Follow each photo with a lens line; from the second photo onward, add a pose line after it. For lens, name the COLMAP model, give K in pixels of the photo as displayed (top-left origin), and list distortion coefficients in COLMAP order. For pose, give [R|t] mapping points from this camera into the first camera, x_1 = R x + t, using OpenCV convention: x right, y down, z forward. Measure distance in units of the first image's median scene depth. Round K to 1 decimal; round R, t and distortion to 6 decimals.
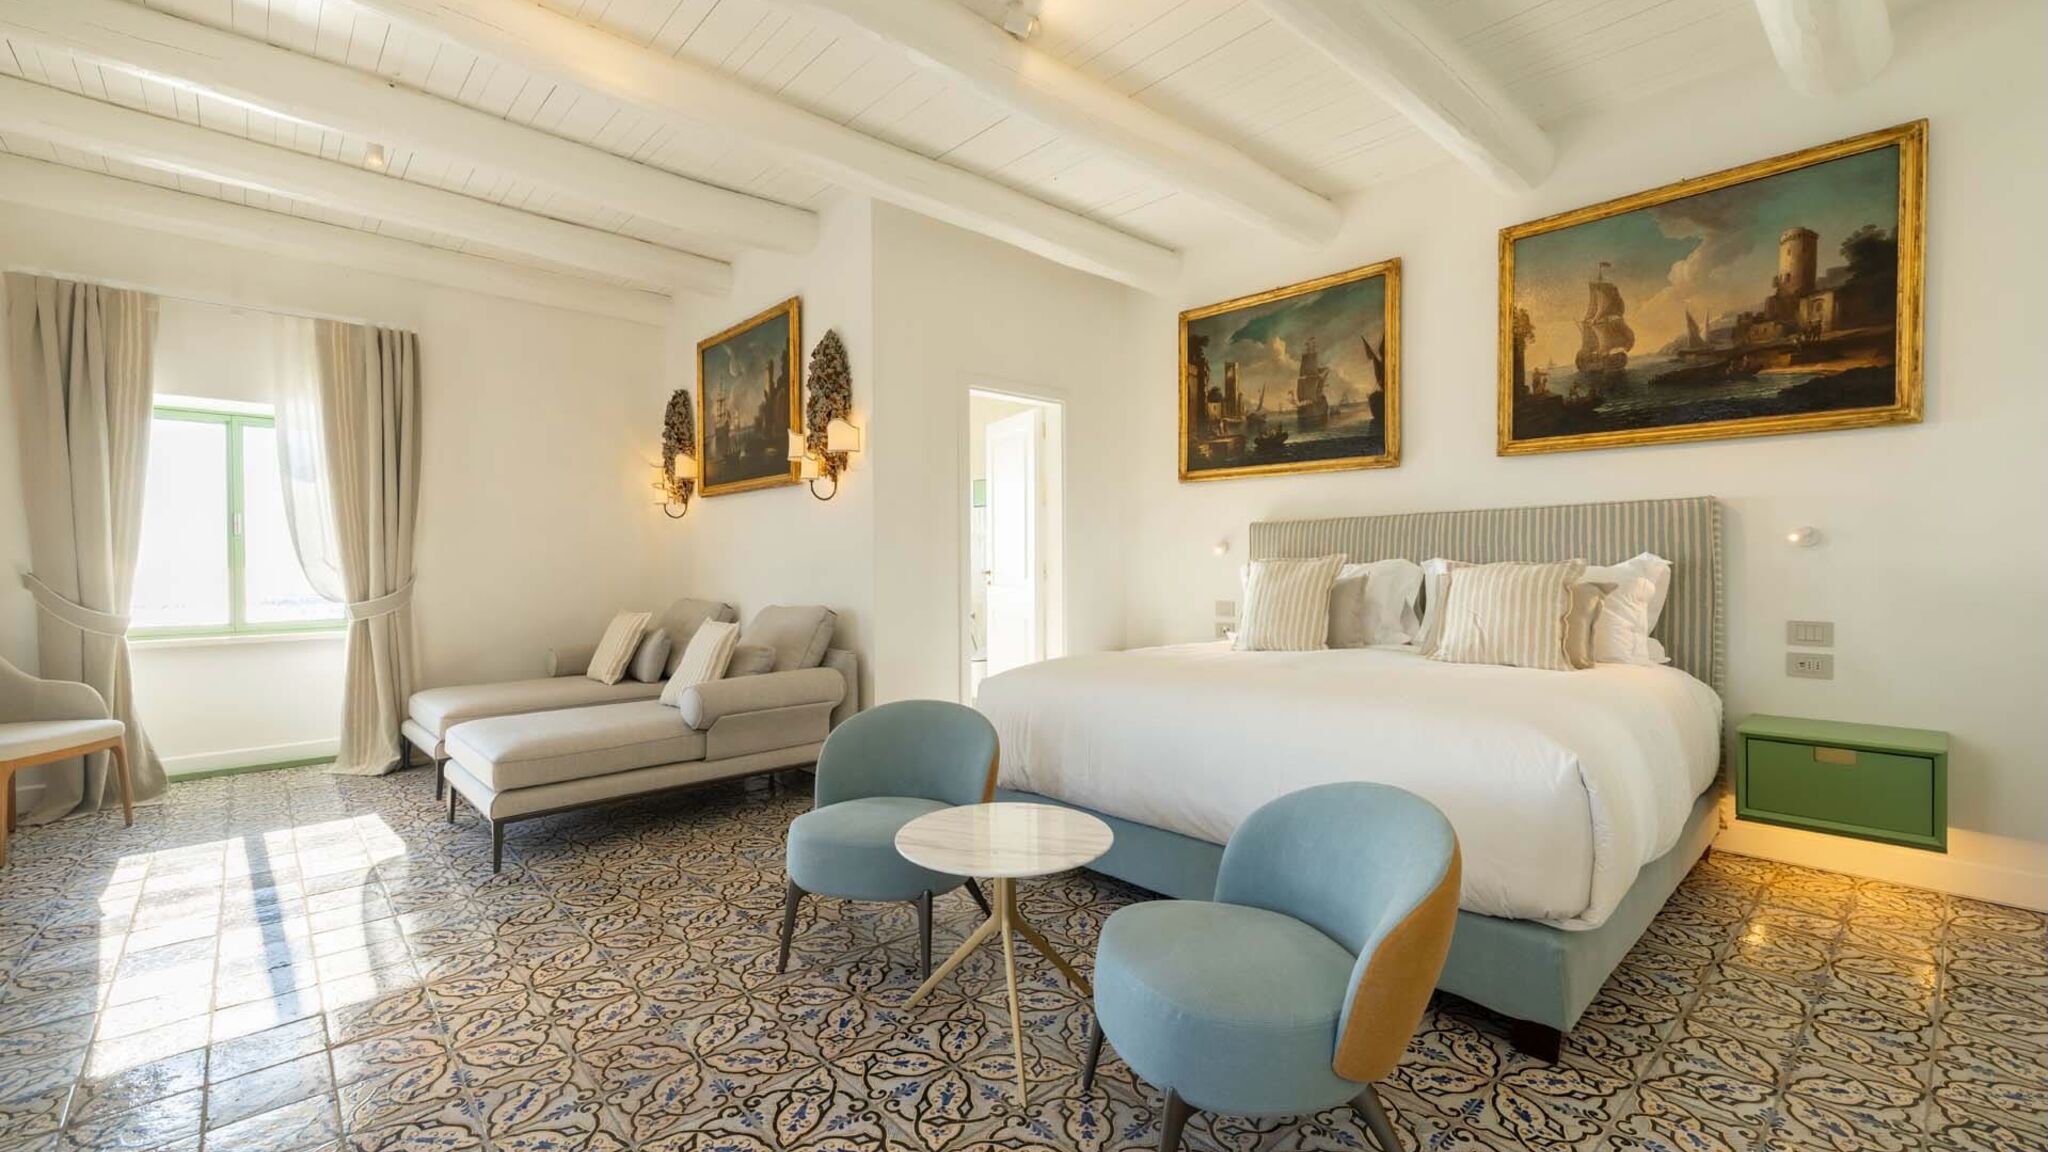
lens RADIAL K [[854.0, 0, 1024.0], [0, 854.0, 576.0], [0, 0, 1]] dist [0.000367, 0.000146]
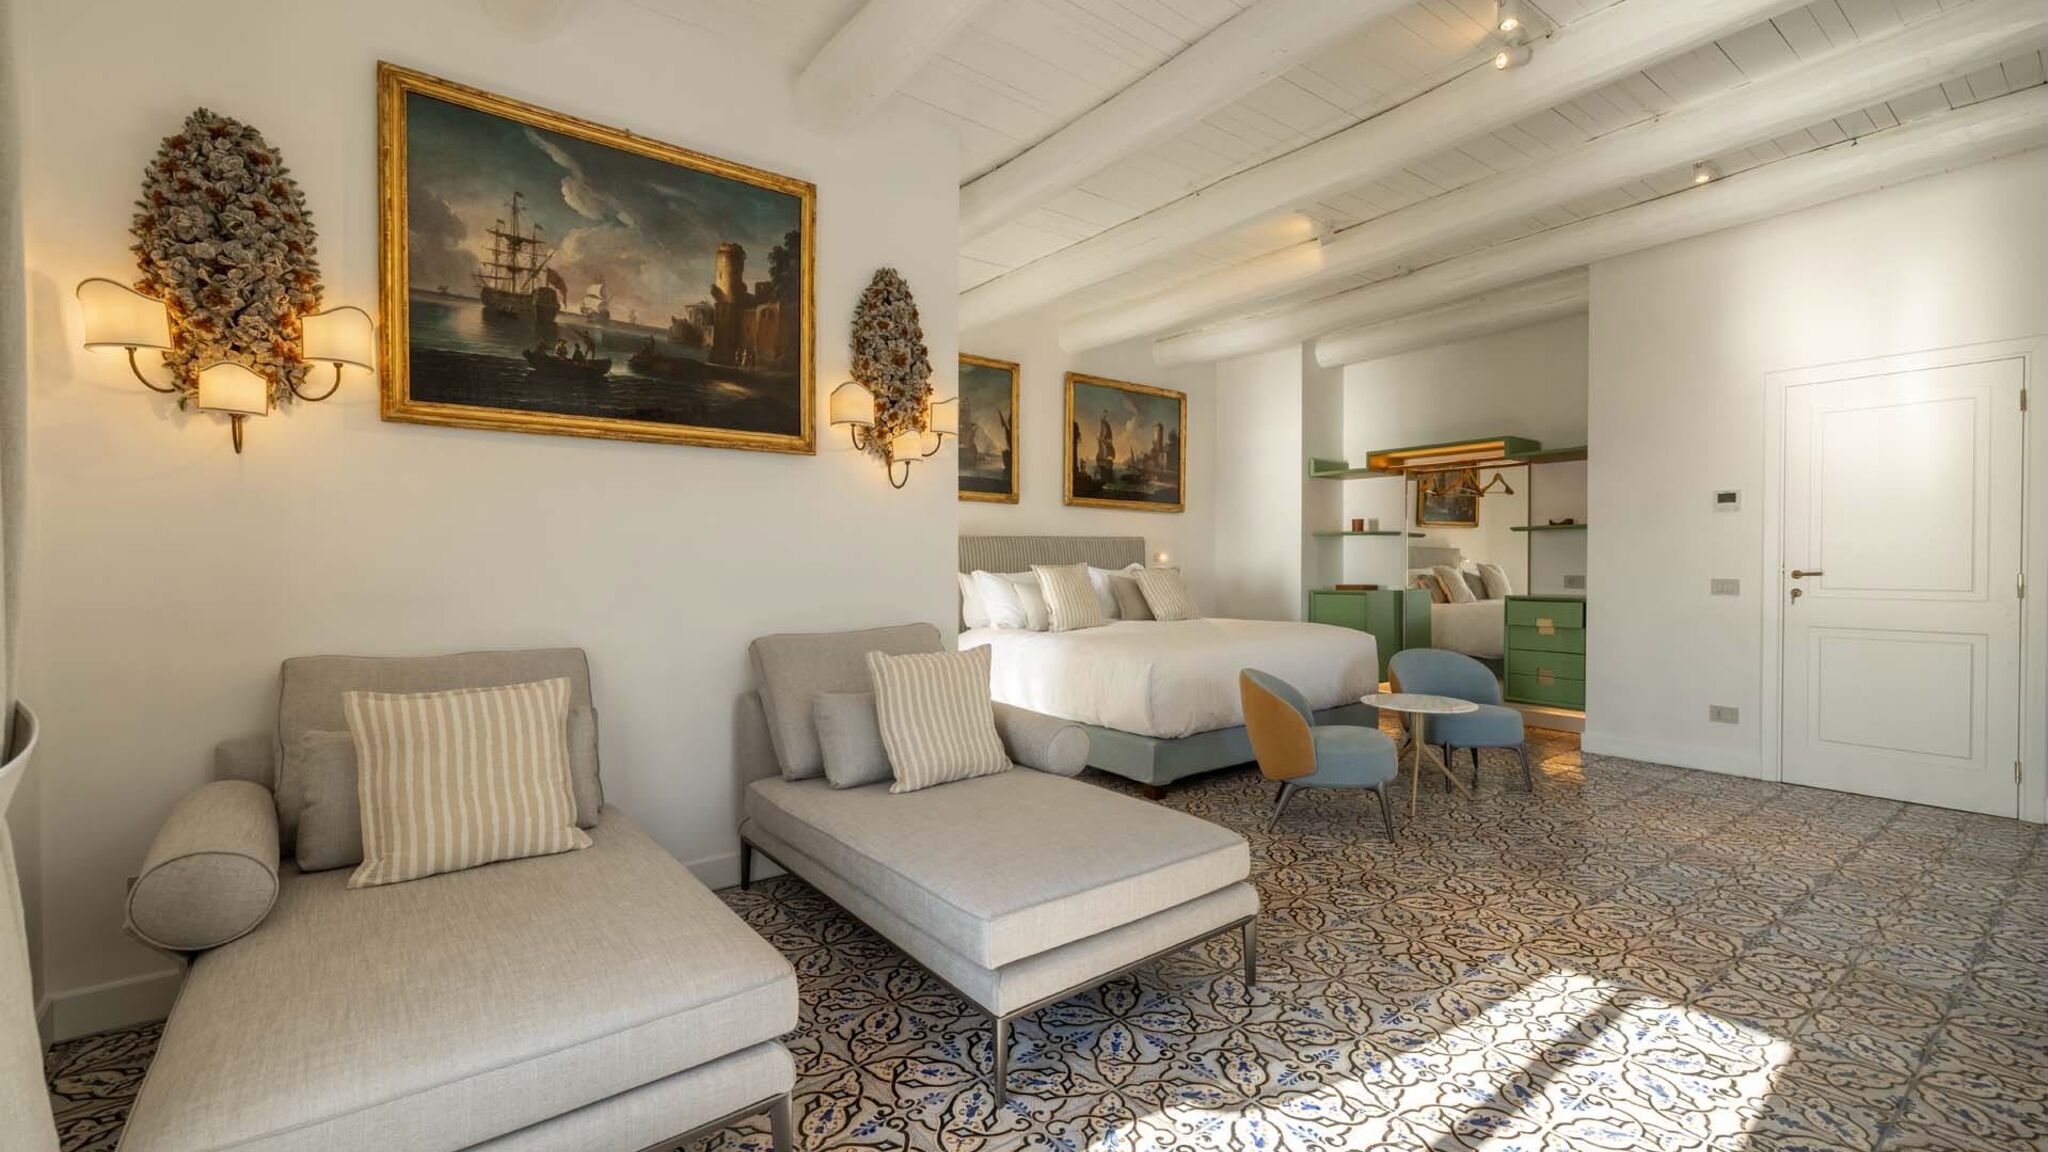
lens RADIAL K [[854.0, 0, 1024.0], [0, 854.0, 576.0], [0, 0, 1]] dist [0.000367, 0.000146]
pose [[0.095895, -0.008995, 0.995351, -1.269017], [0.018493, 0.999803, 0.007254, -0.015967], [-0.995220, 0.017711, 0.096042, 1.035276]]
